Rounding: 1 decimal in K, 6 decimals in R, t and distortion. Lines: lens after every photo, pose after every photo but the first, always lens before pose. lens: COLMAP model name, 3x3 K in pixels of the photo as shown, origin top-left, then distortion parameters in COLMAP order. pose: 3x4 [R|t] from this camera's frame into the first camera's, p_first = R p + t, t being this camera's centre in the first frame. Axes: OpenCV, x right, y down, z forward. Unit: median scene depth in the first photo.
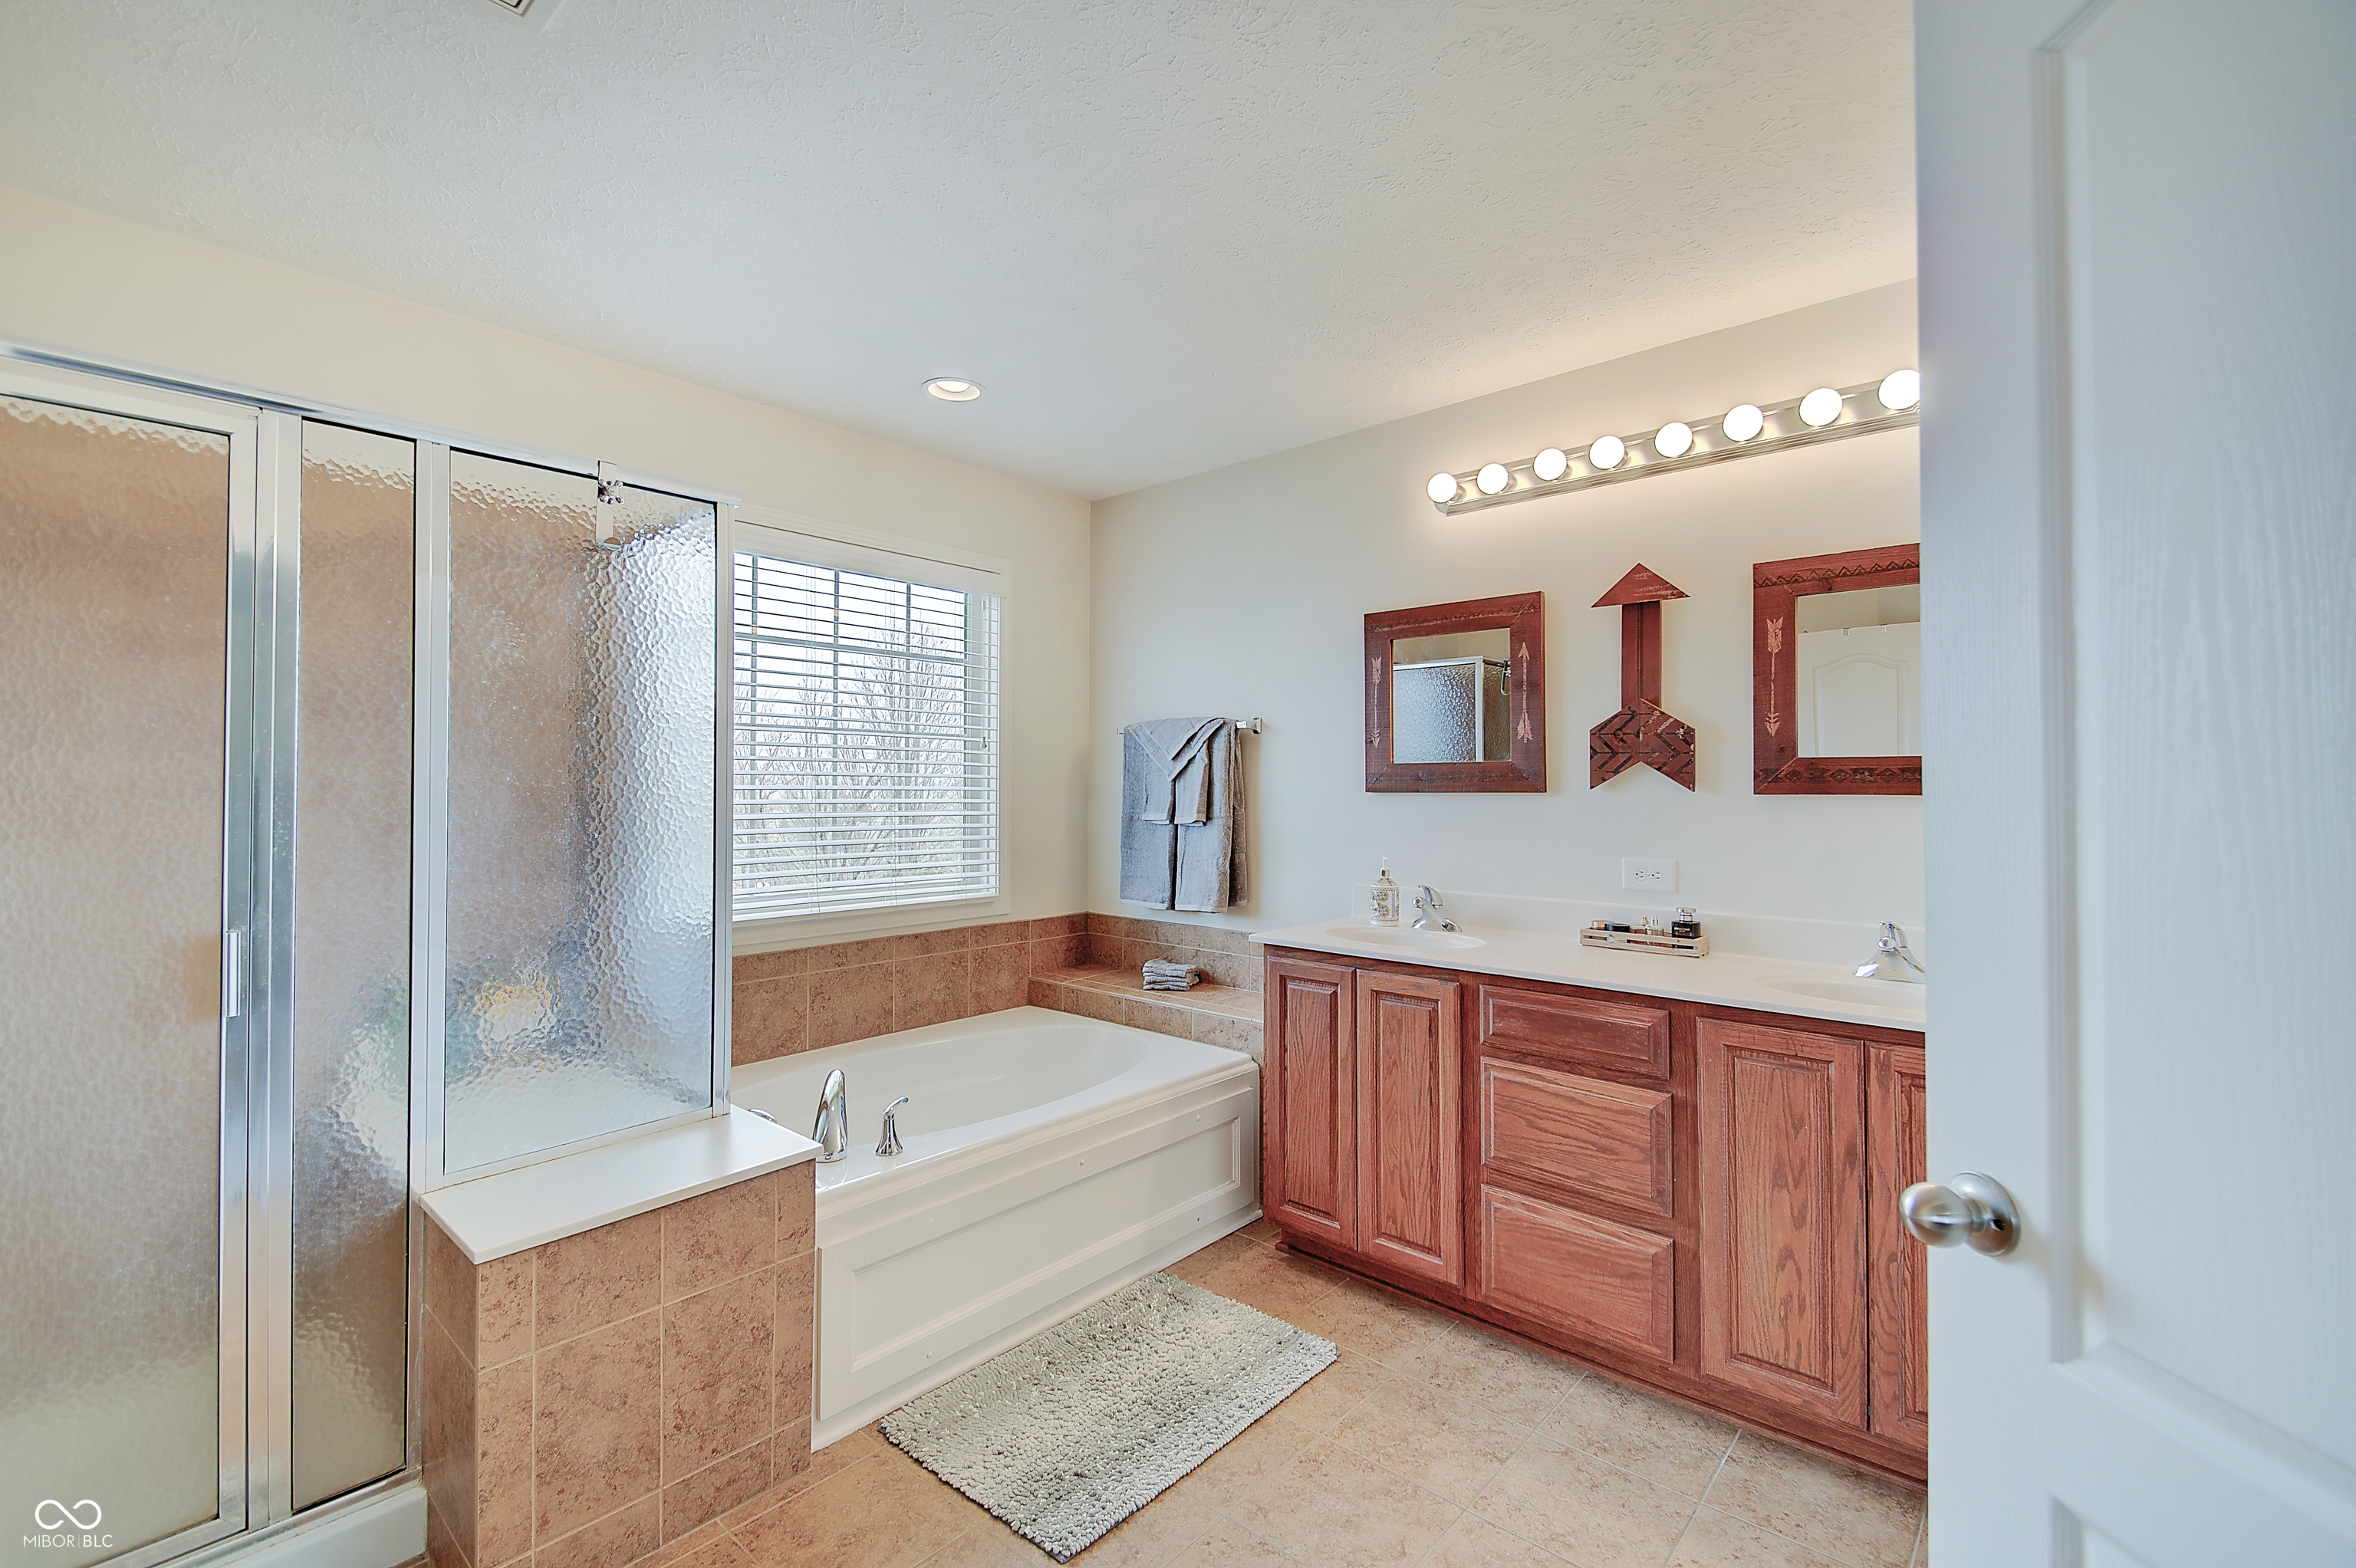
lens RADIAL K [[1023.8, 0, 1179.8], [0, 1023.8, 785.1], [0, 0, 1]] dist [0.013205, -0.010077]
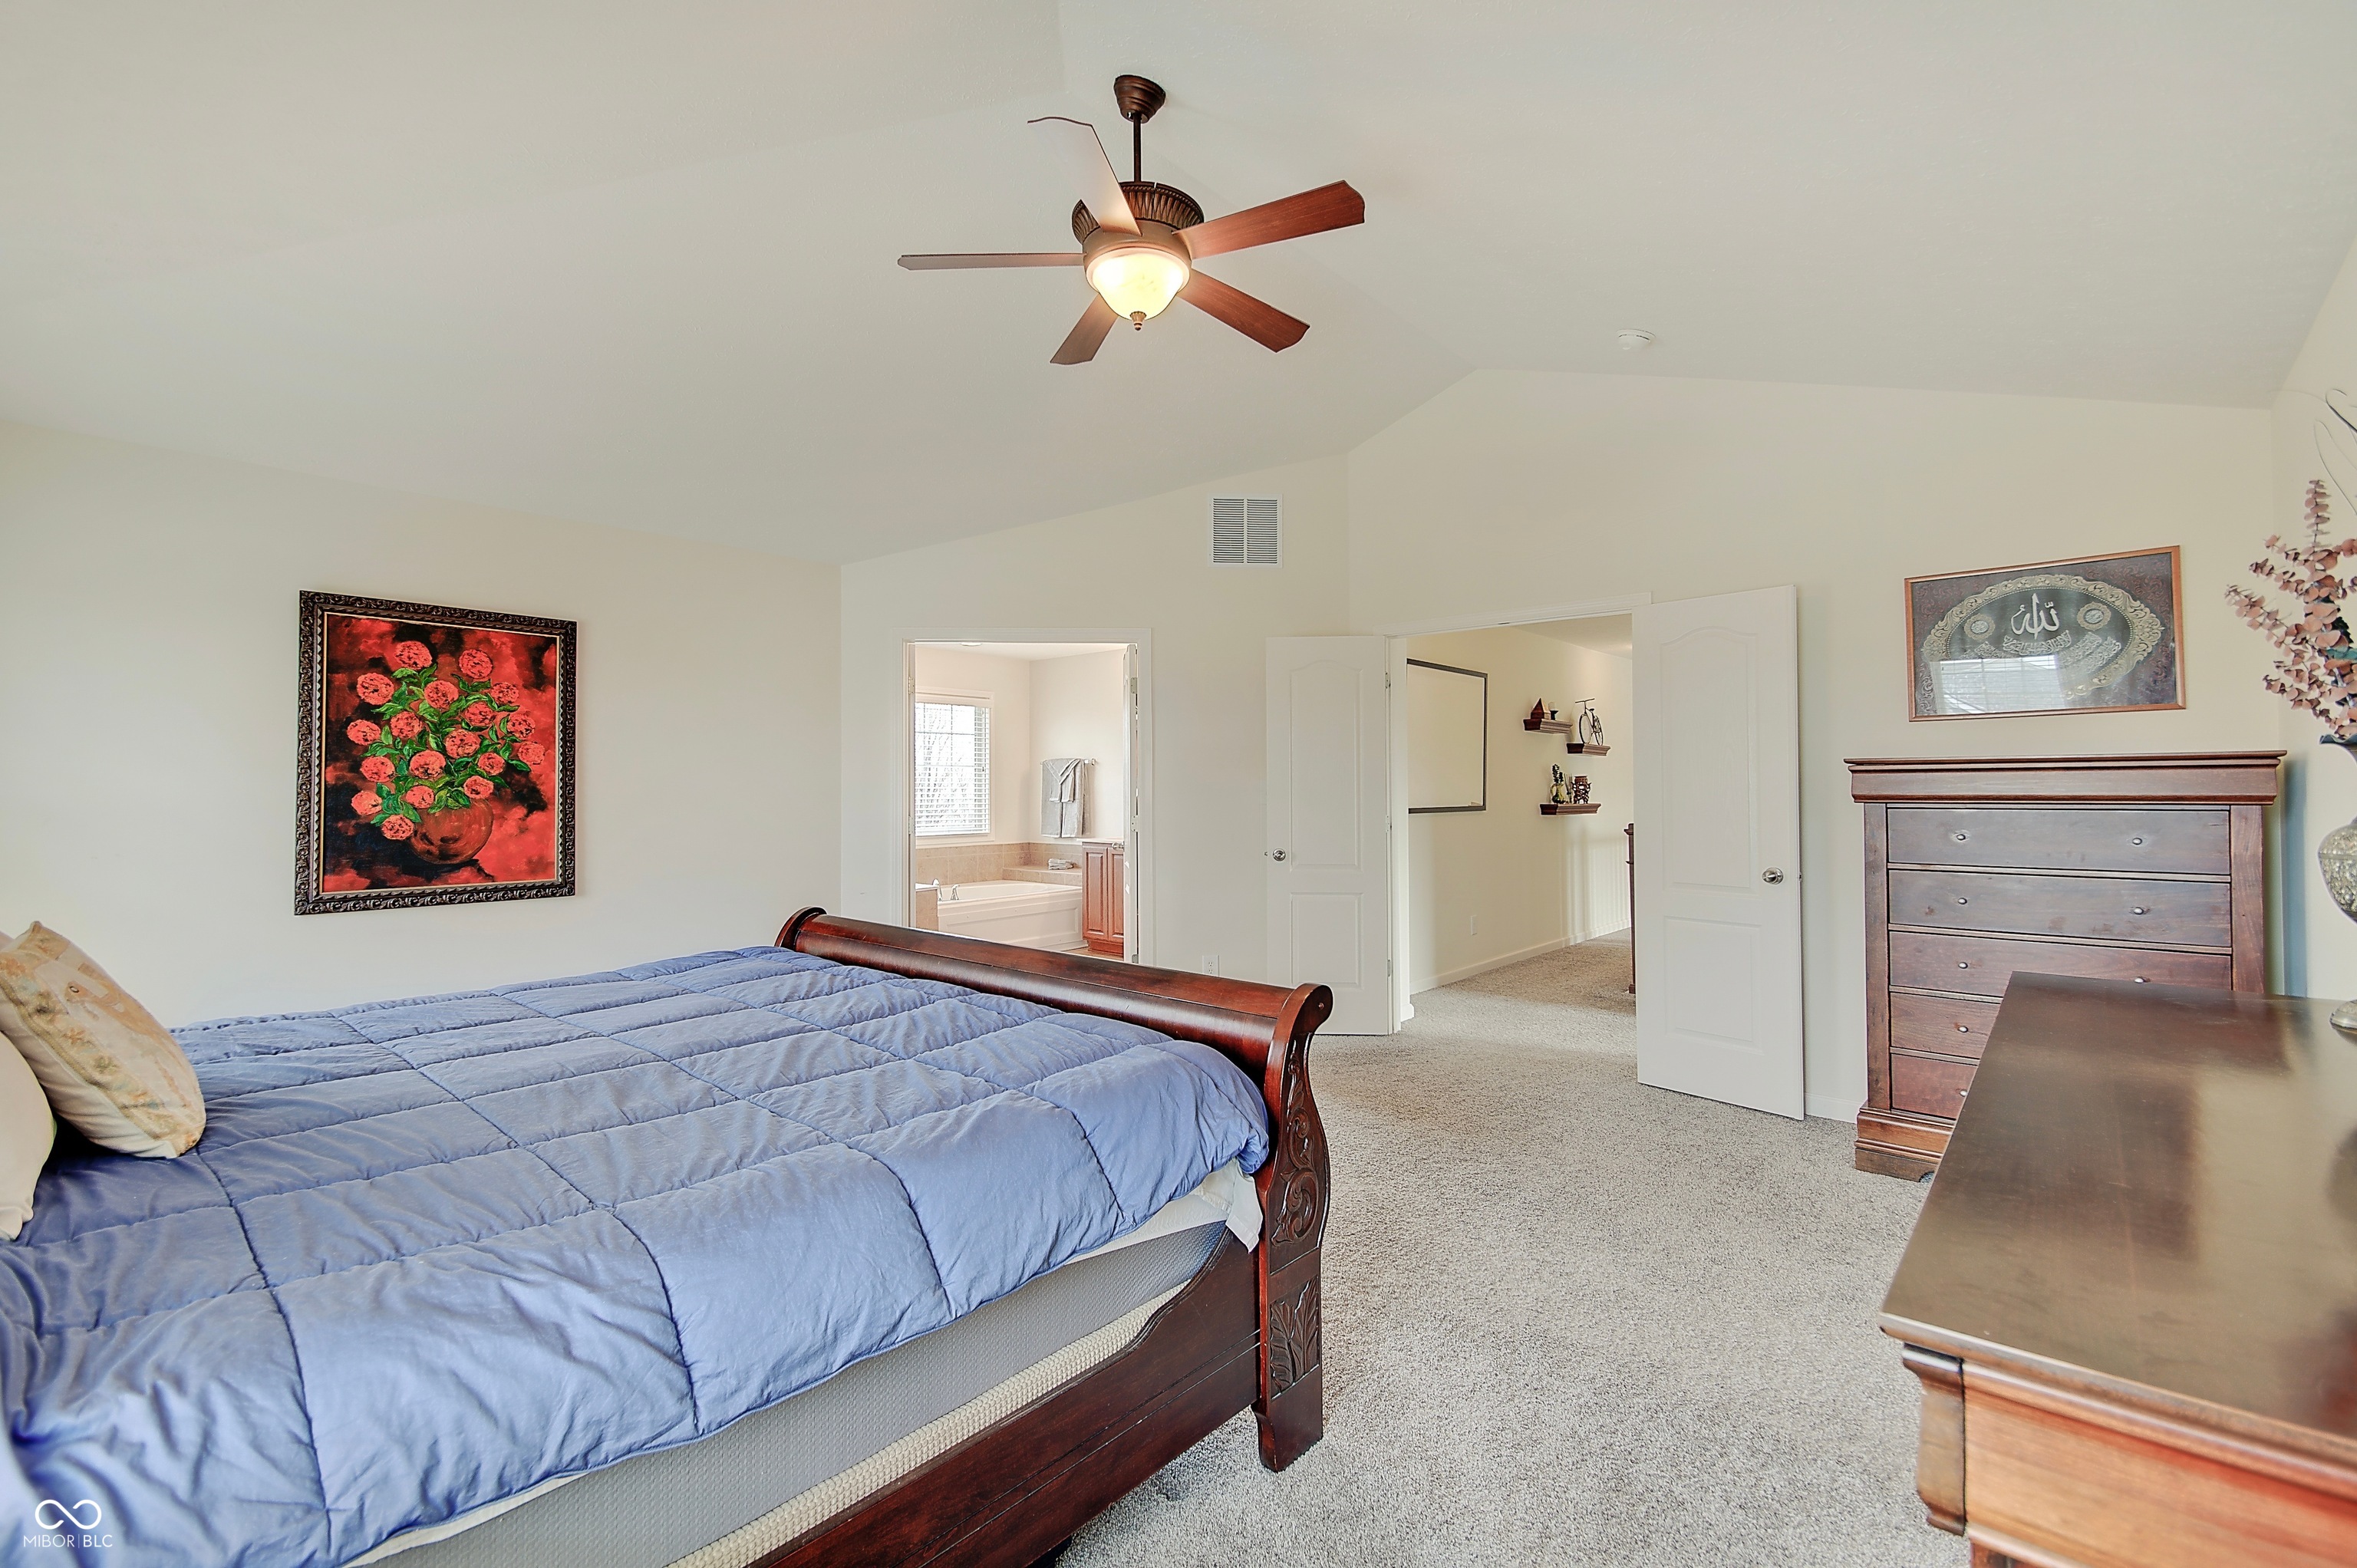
lens RADIAL K [[1024.3, 0, 1177.9], [0, 1024.3, 776.1], [0, 0, 1]] dist [0.013205, -0.010077]
pose [[0.999965, -0.001346, -0.008315, 0.294569], [0.001369, 0.999995, 0.002687, -0.030362], [0.008311, -0.002698, 0.999962, -1.445951]]
